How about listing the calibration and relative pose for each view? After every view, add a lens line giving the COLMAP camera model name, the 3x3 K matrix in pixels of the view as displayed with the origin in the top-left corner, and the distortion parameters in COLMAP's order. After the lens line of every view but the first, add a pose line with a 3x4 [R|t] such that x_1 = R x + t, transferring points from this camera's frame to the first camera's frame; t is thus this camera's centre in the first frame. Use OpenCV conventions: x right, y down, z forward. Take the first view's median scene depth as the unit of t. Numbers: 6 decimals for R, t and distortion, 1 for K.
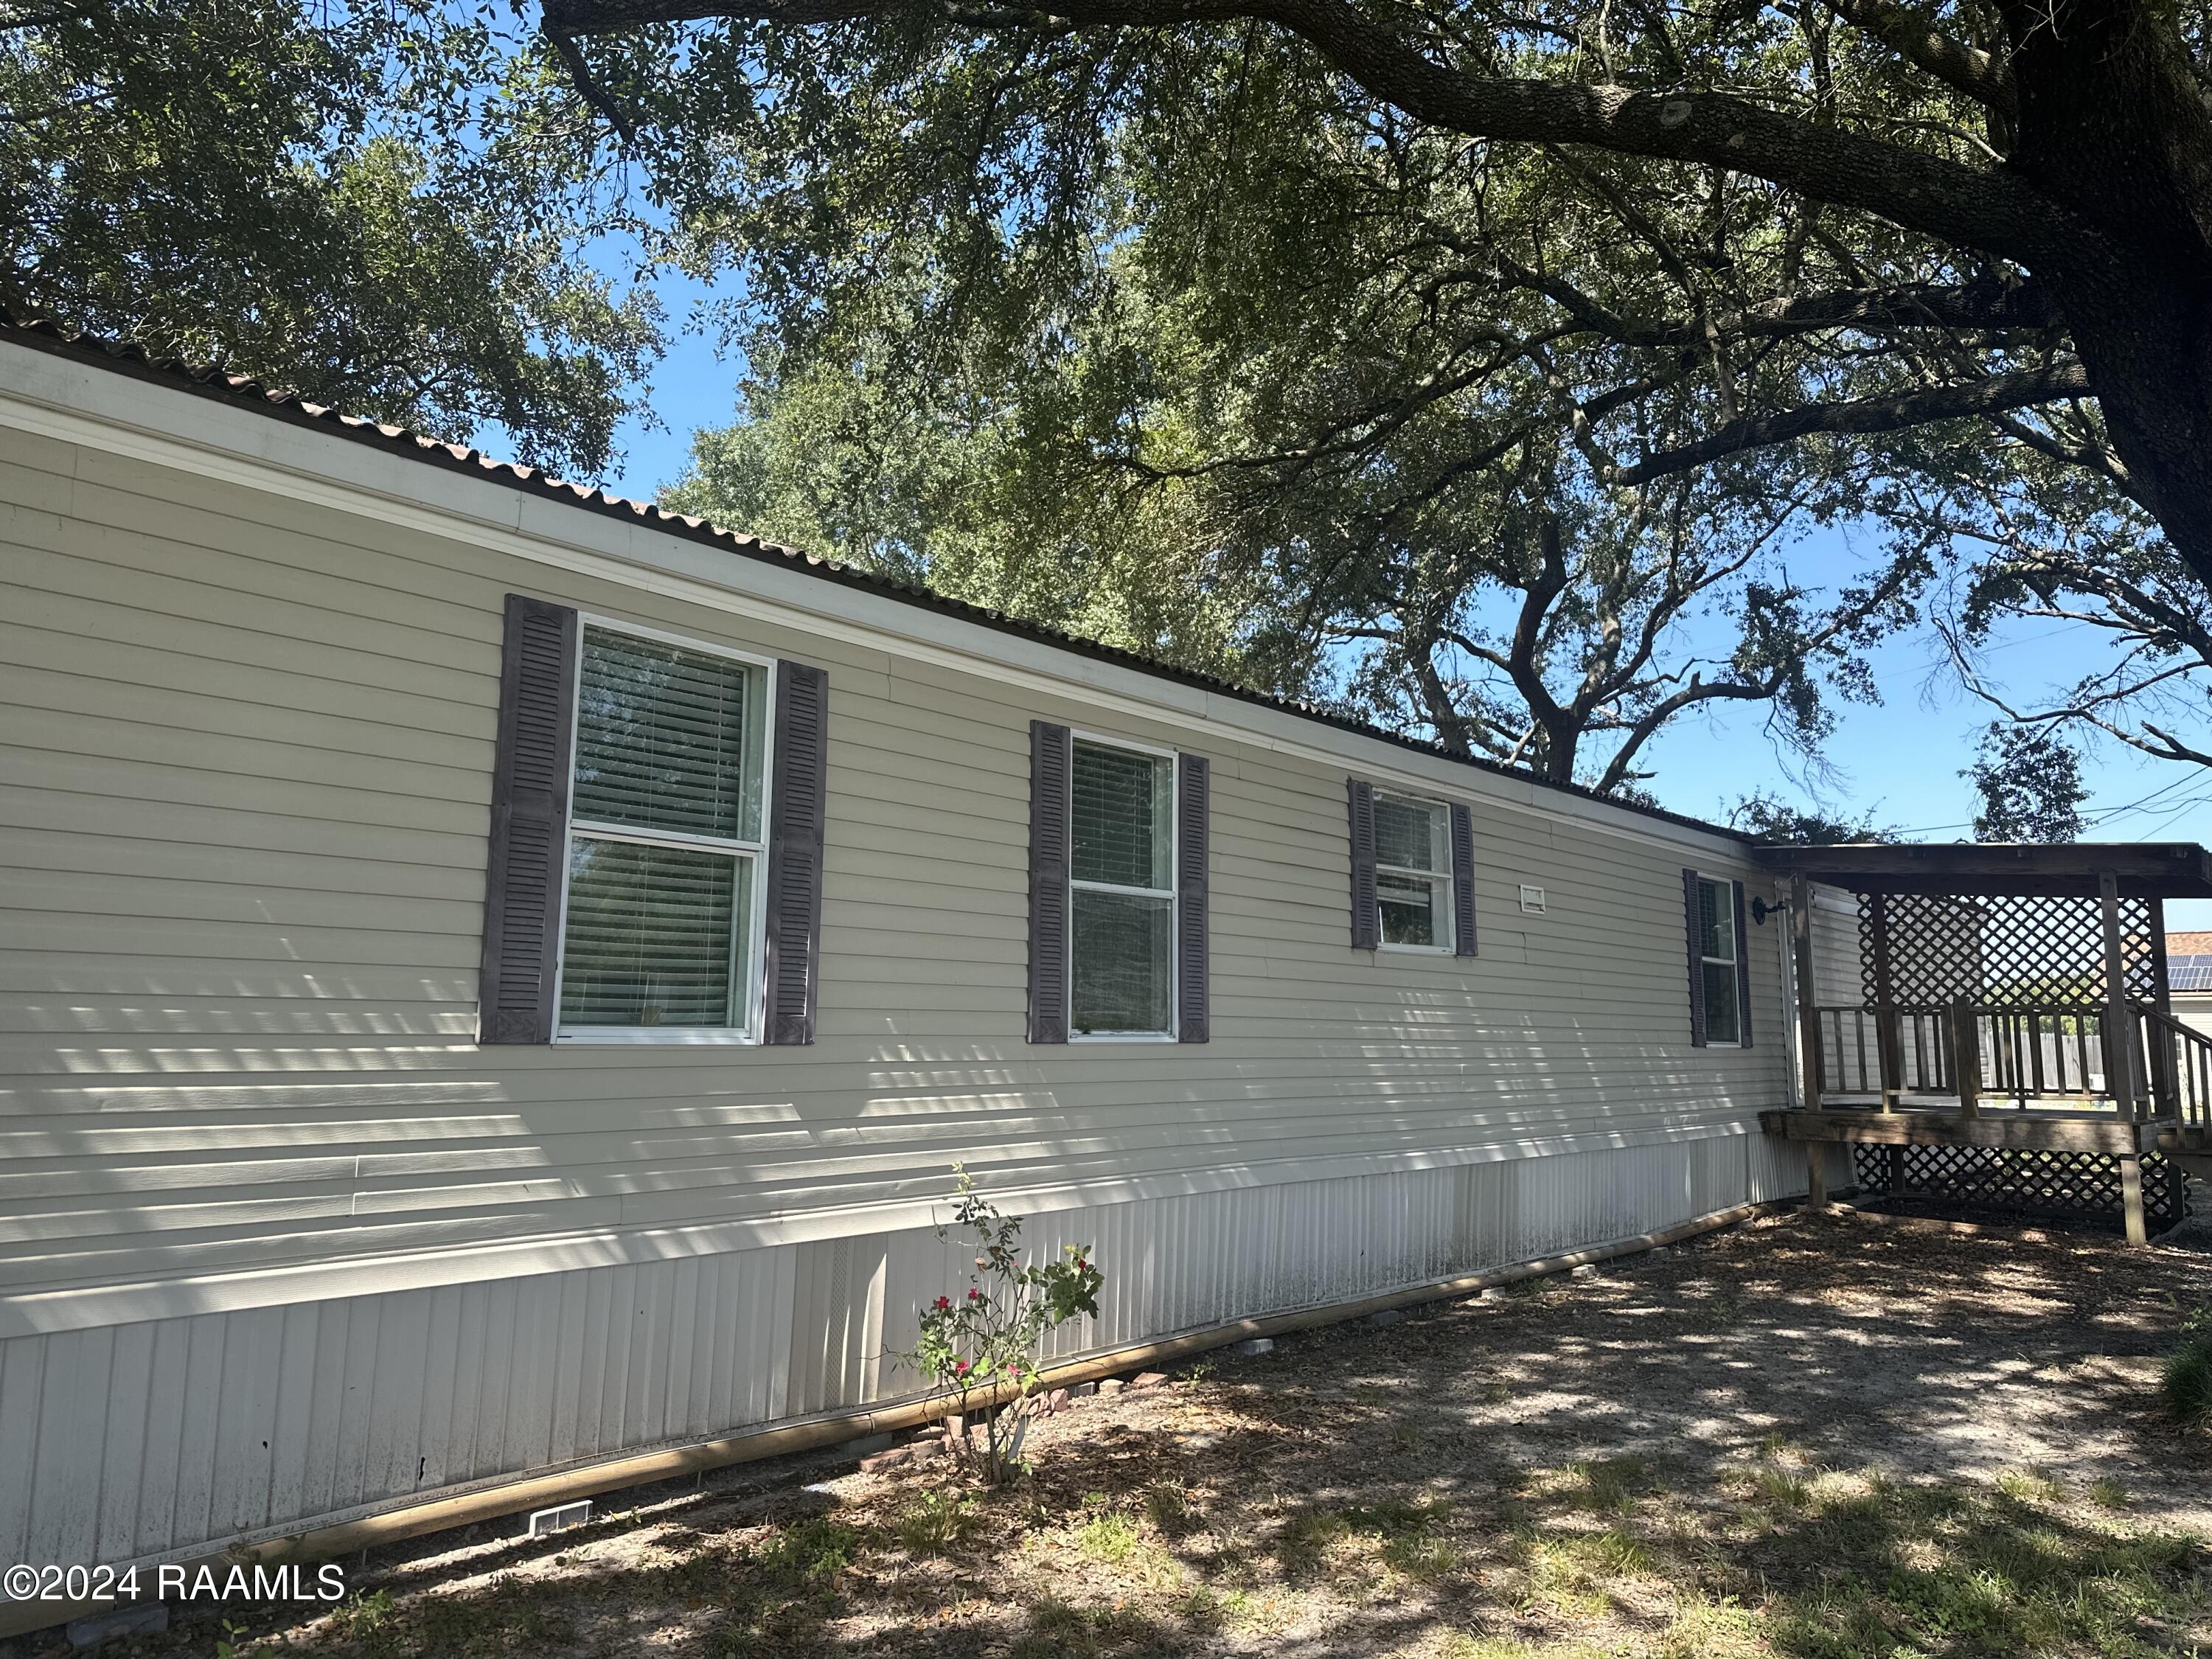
lens RADIAL K [[1546.2, 0, 1105.4], [0, 1546.2, 823.9], [0, 0, 1]] dist [0.035177, -0.045834]
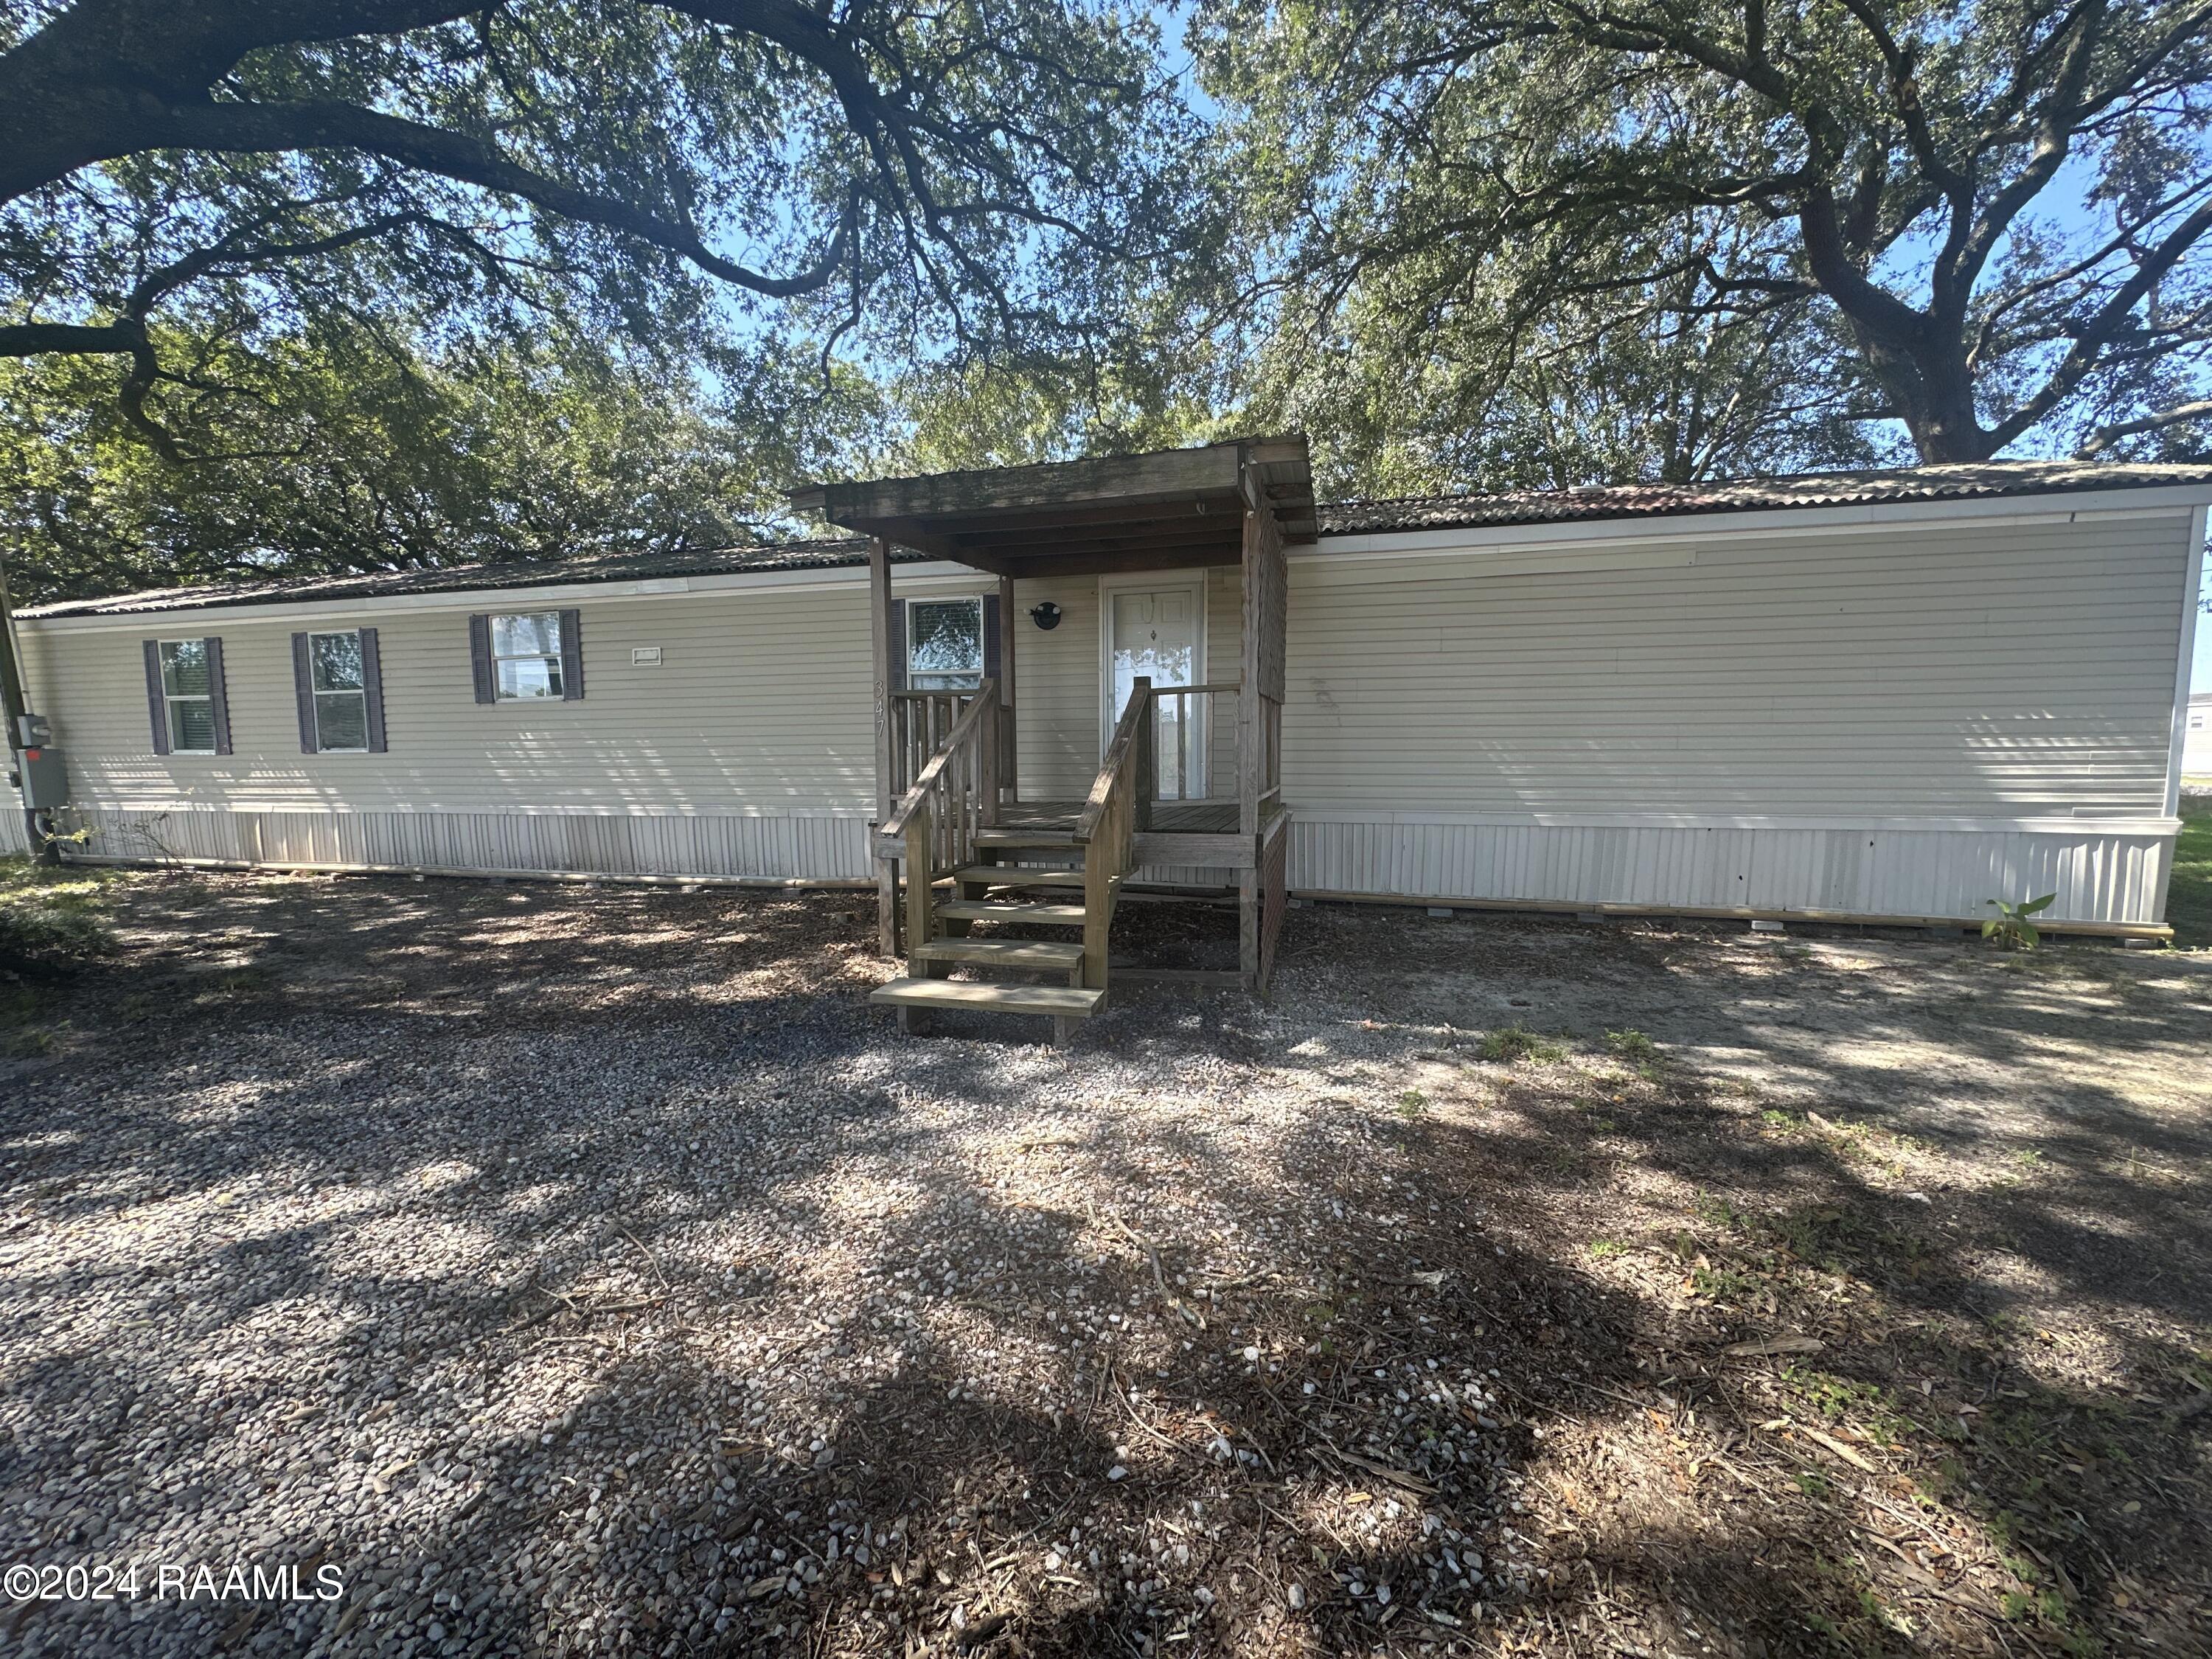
lens RADIAL K [[882.4, 0, 1111.0], [0, 882.4, 831.2], [0, 0, 1]] dist [-0.004015, 0.000165]
pose [[0.457457, 0.075527, -0.886018, 1.994931], [0.136526, 0.978607, 0.153909, 0.229095], [0.878689, -0.191372, 0.437359, 1.525410]]
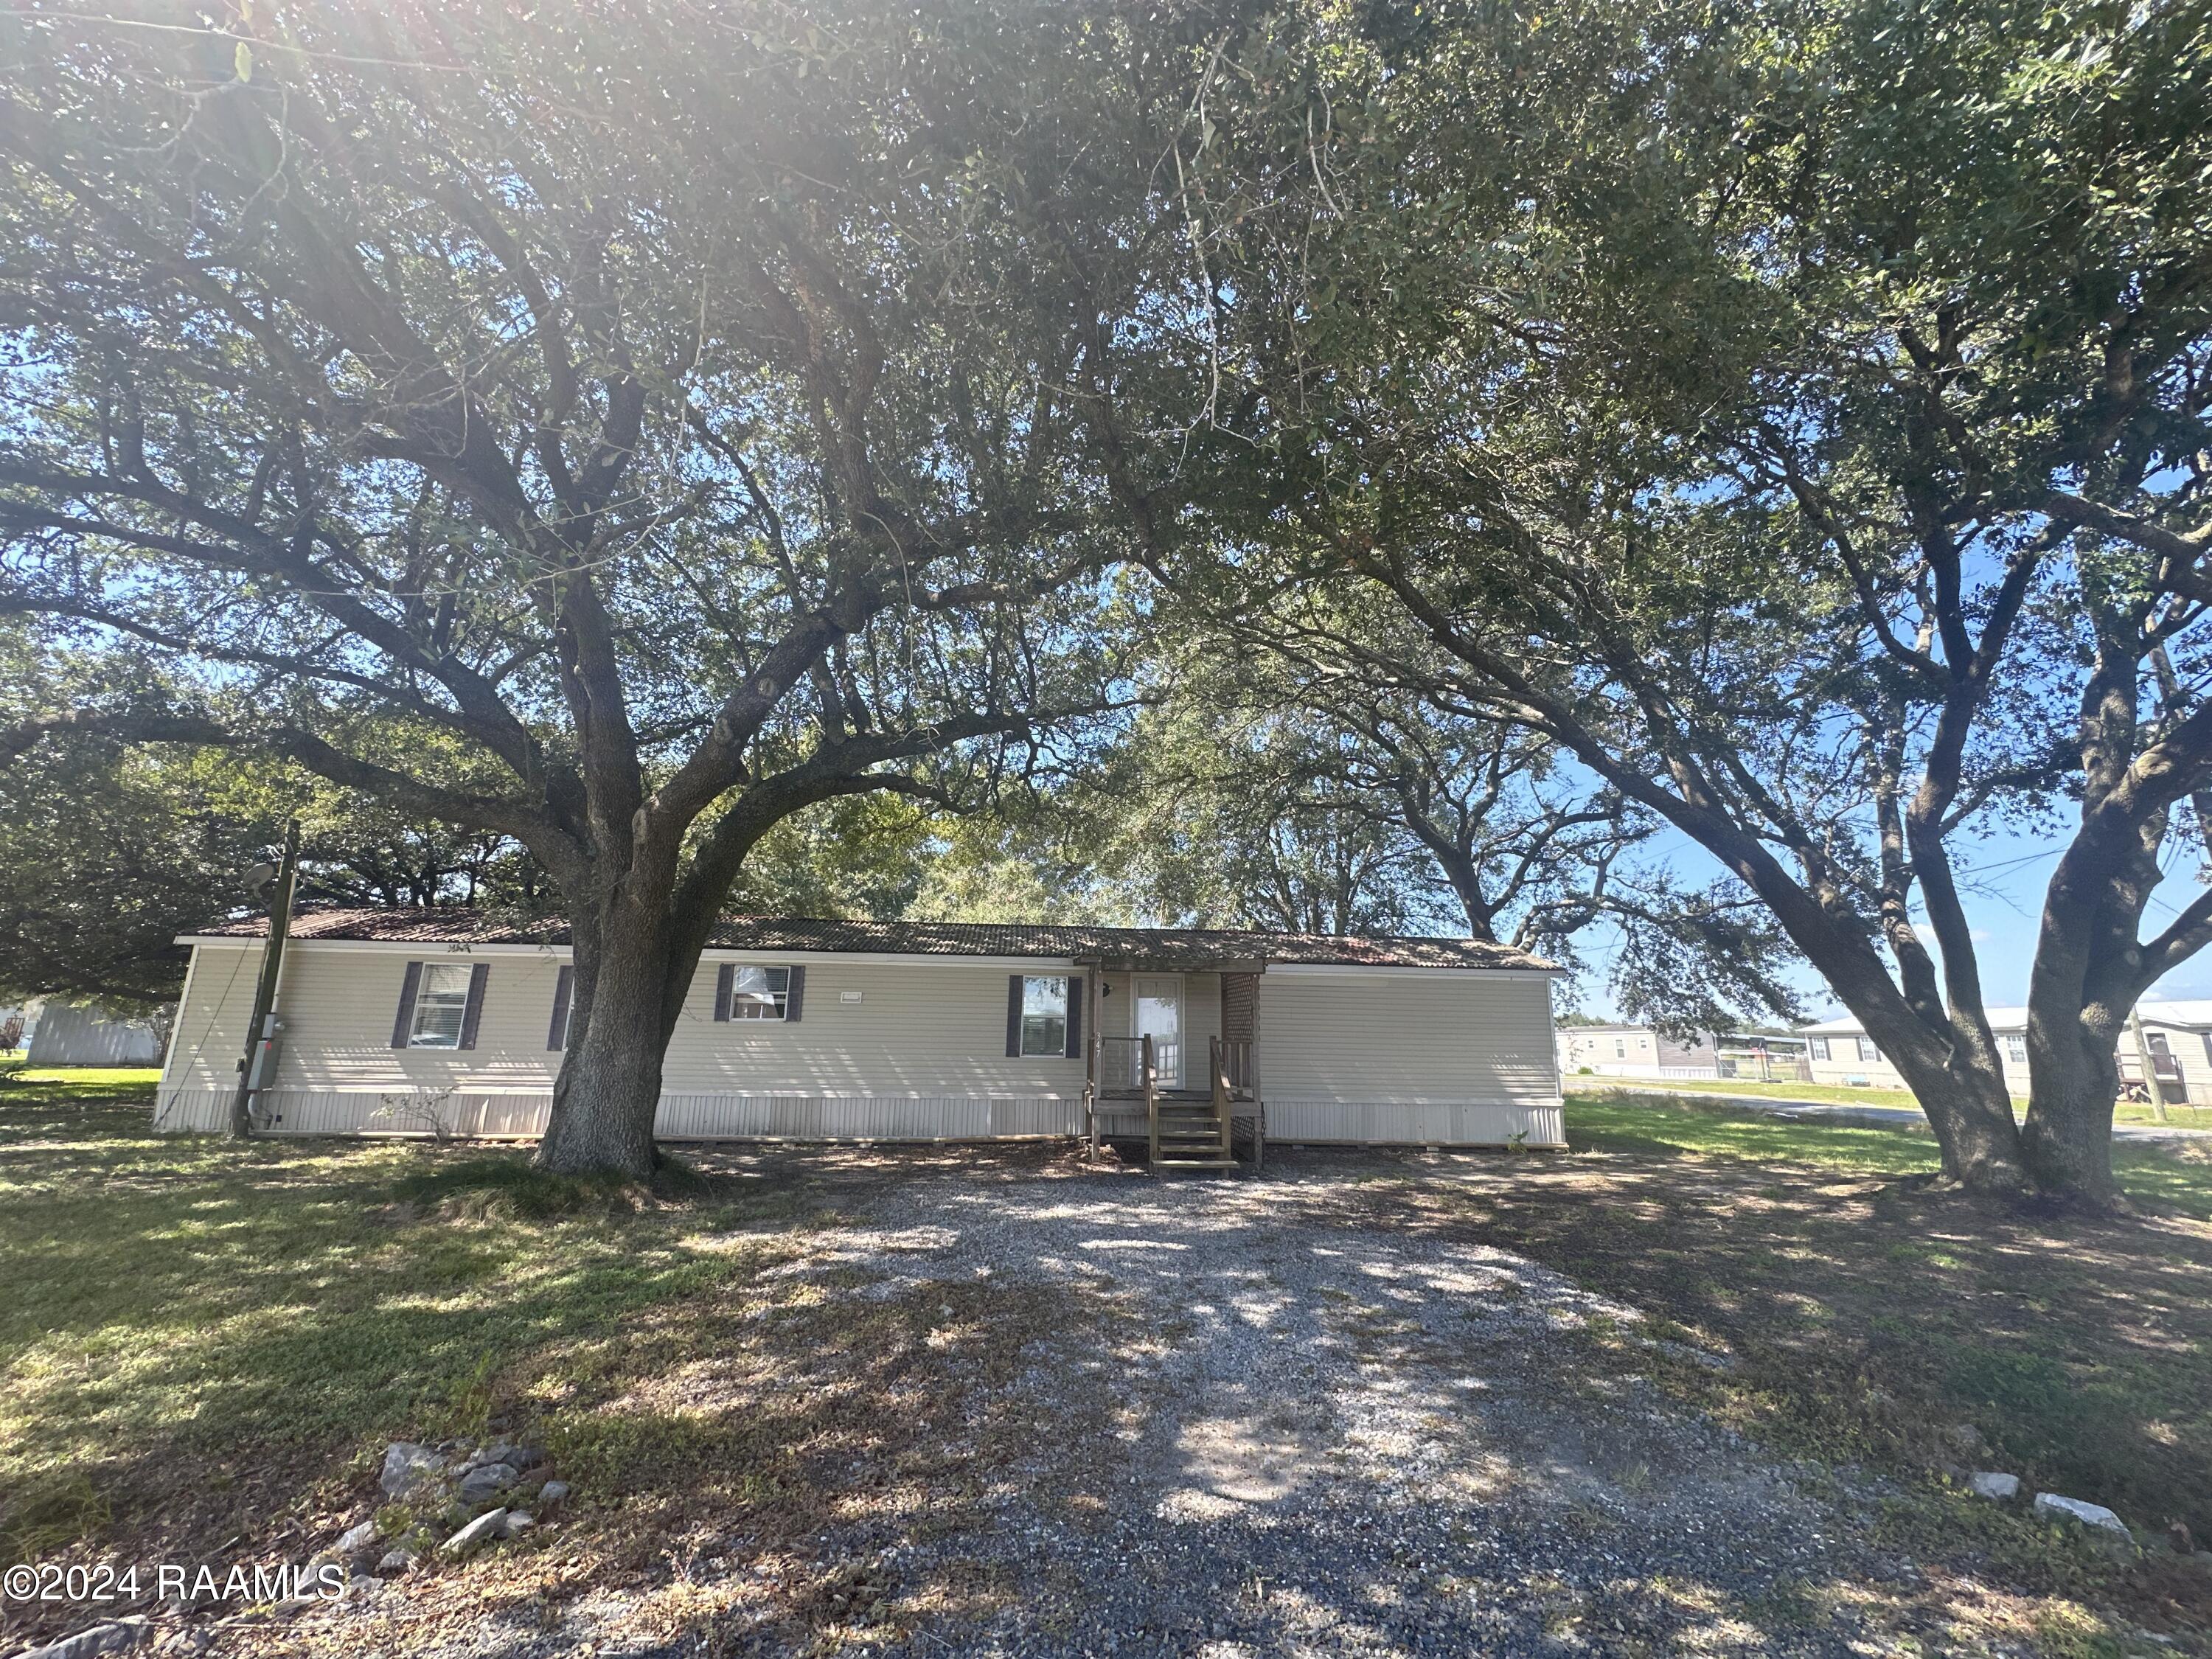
lens RADIAL K [[882.4, 0, 1105.3], [0, 882.4, 837.9], [0, 0, 1]] dist [-0.004015, 0.000165]
pose [[0.723261, -0.152865, -0.673443, 2.507100], [0.084946, 0.987480, -0.132919, 0.025979], [0.685330, 0.038929, 0.727191, 0.314250]]
